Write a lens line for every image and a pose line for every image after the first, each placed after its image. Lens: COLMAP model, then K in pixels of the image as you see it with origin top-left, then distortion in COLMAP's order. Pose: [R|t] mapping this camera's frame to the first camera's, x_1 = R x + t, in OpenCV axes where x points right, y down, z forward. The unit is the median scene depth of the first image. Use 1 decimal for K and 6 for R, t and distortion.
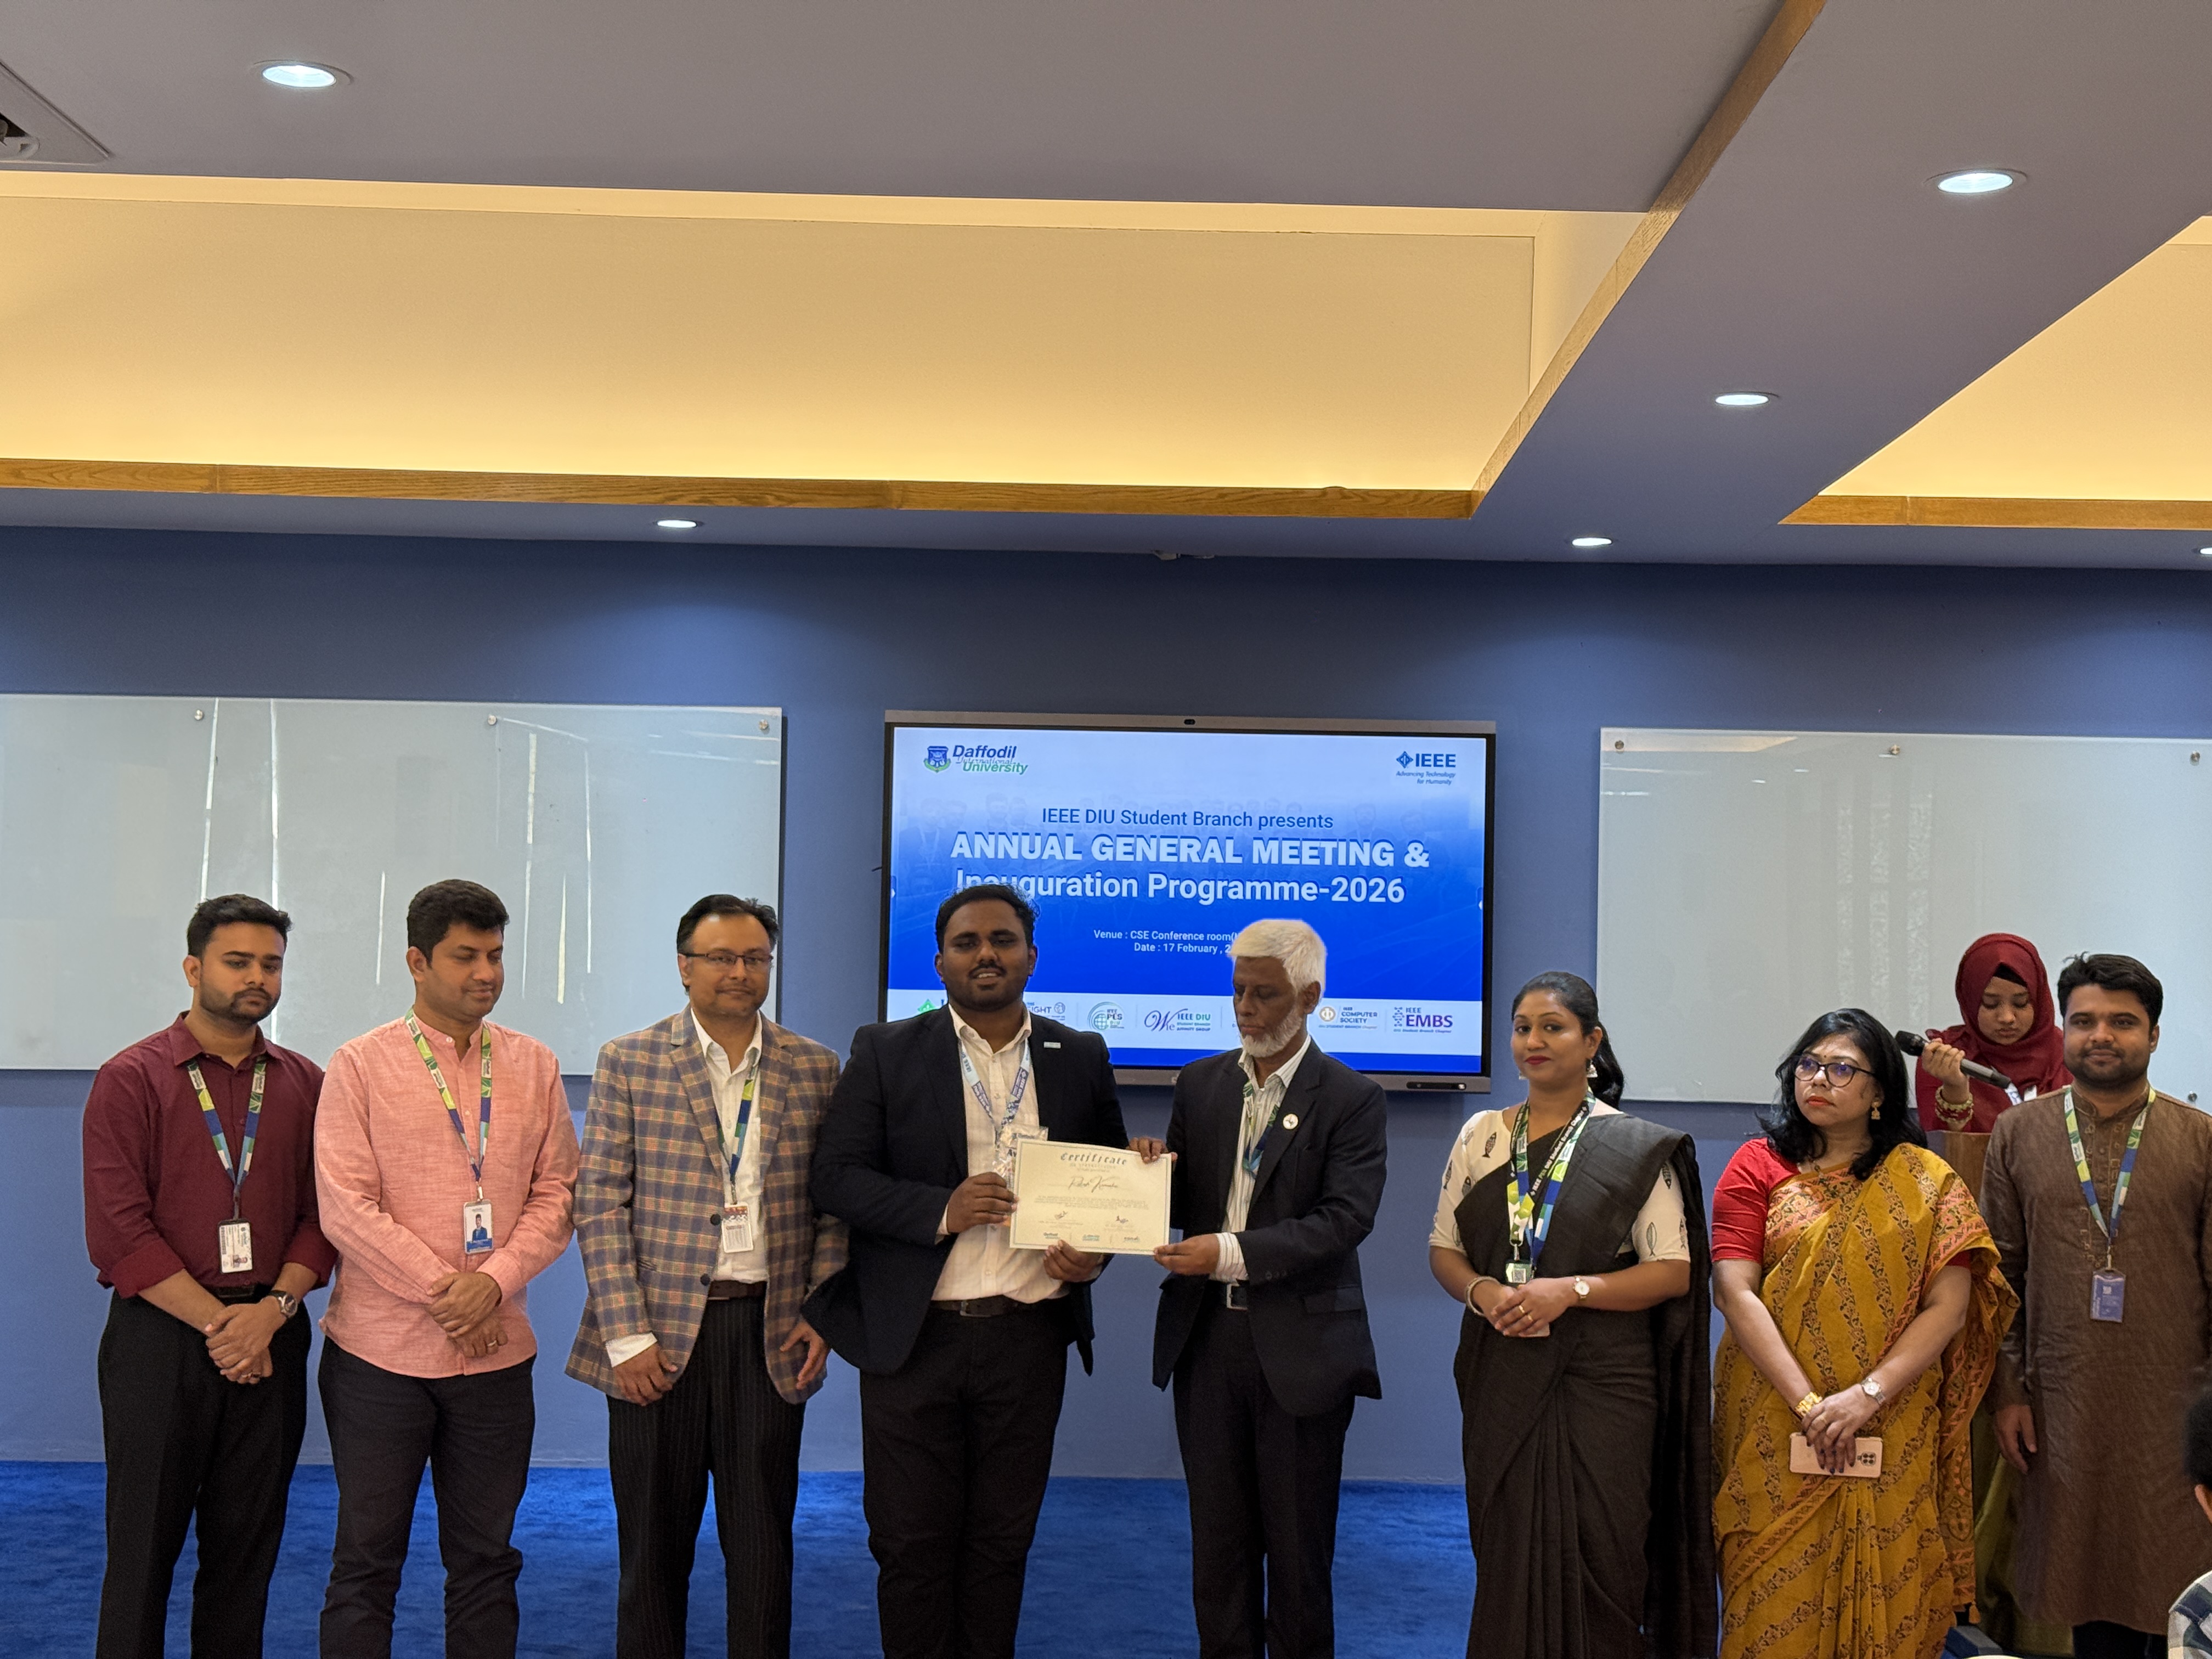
lens RADIAL K [[3119.8, 0, 1112.2], [0, 3119.8, 830.6], [0, 0, 1]] dist [0.134880, 0.000000]
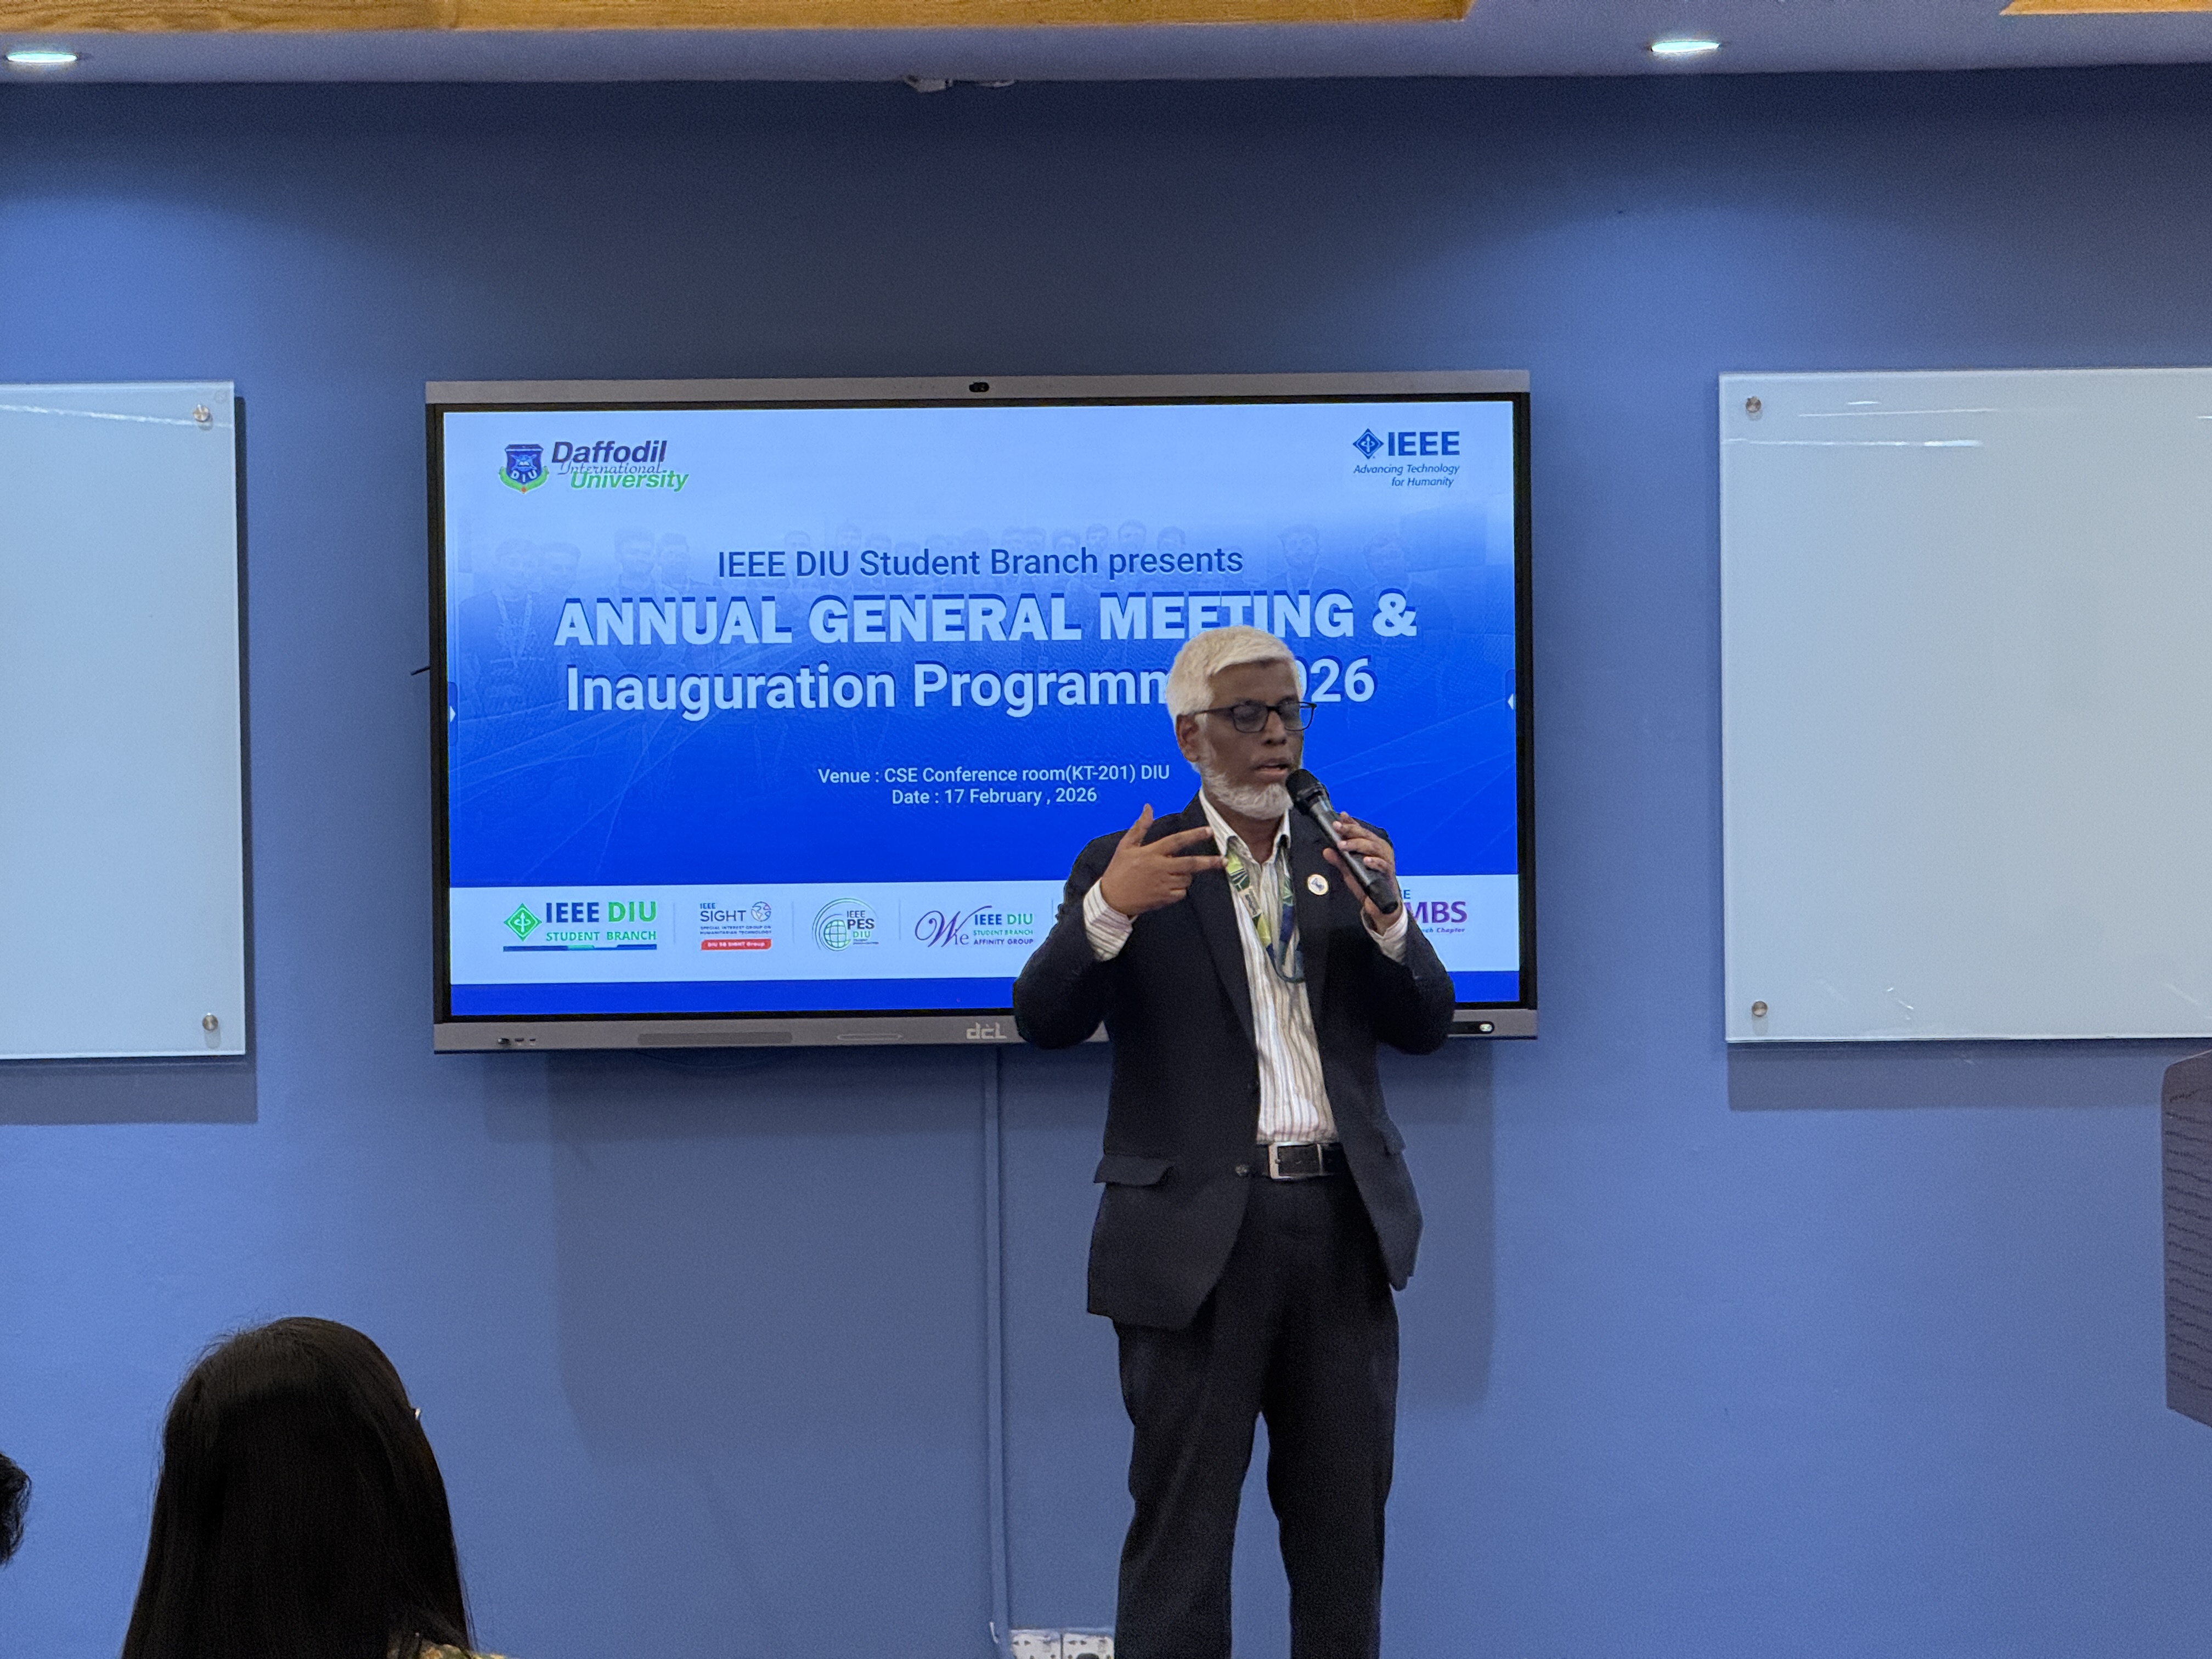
lens RADIAL K [[8089.0, 0, 1054.6], [0, 8089.0, 833.3], [0, 0, 1]] dist [0.304162, 0.000000]
pose [[0.998803, -0.032055, 0.036956, -0.017419], [0.030647, 0.998805, 0.038058, -0.010141], [-0.038132, -0.036879, 0.998592, -0.437542]]
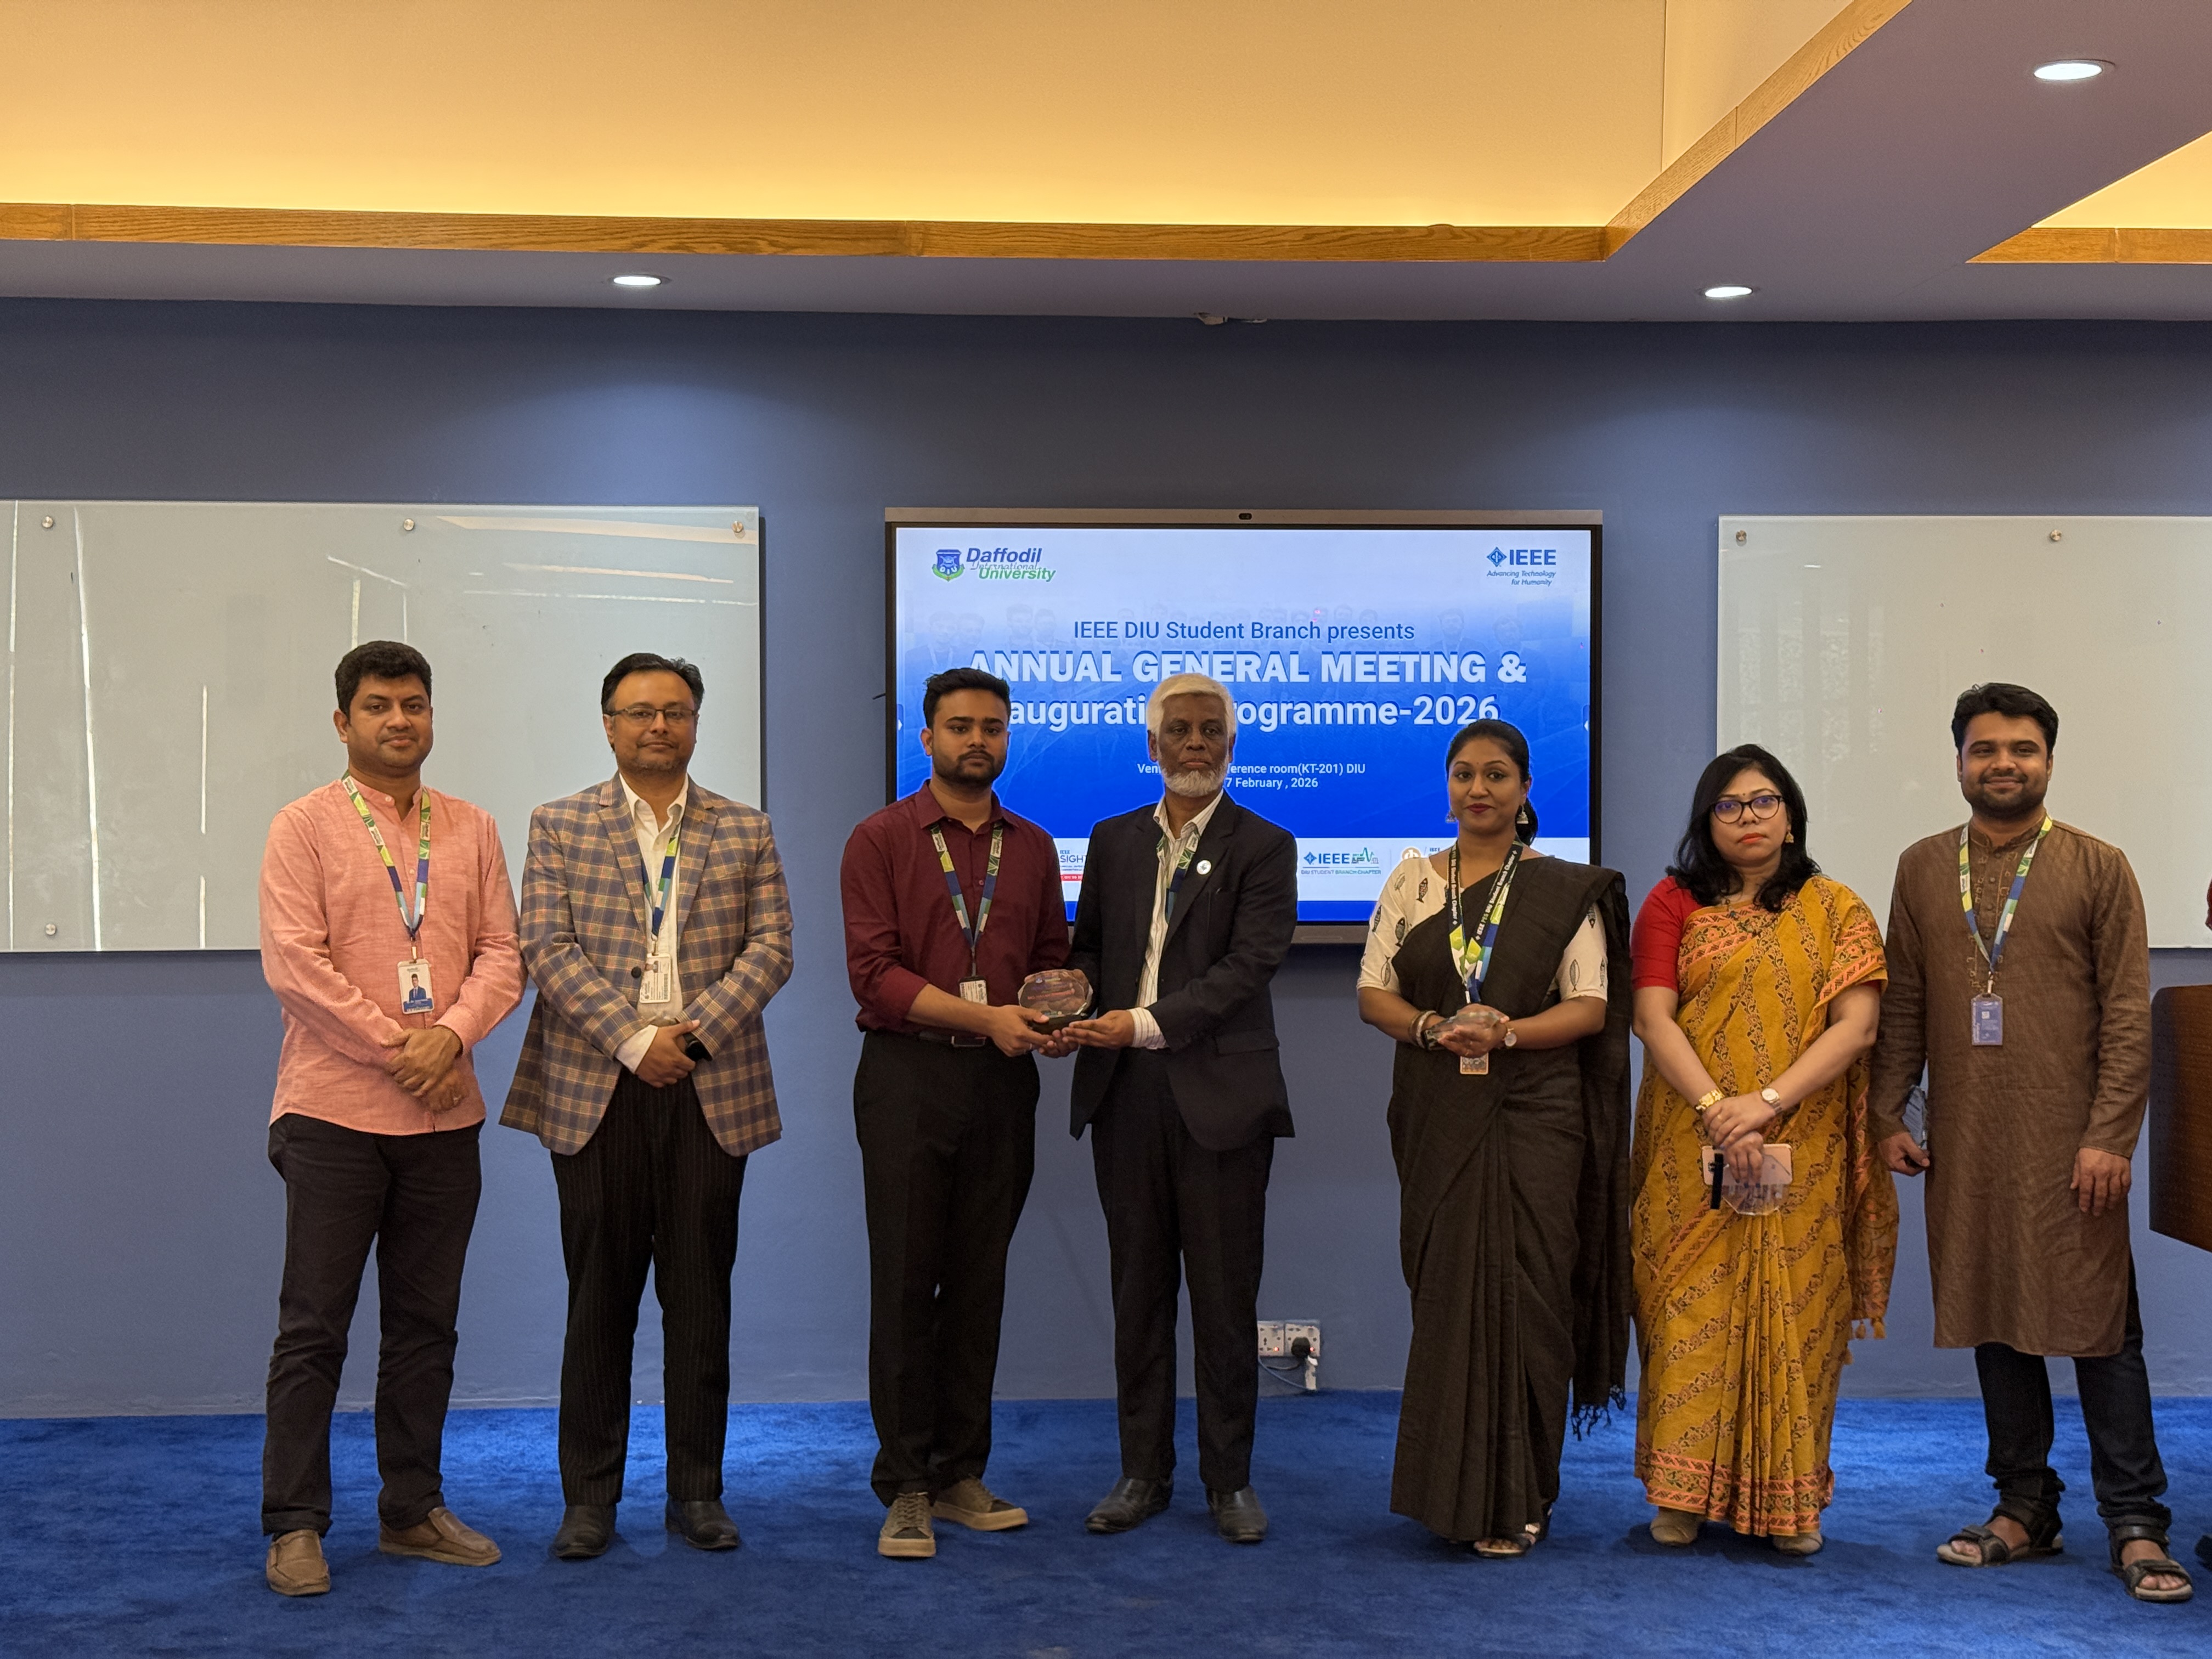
lens RADIAL K [[3119.8, 0, 1104.2], [0, 3119.8, 828.9], [0, 0, 1]] dist [0.134880, 0.000000]
pose [[0.997151, -0.020510, 0.072590, -0.077059], [0.016952, 0.998640, 0.049298, 0.007497], [-0.073503, -0.047927, 0.996143, 0.152811]]
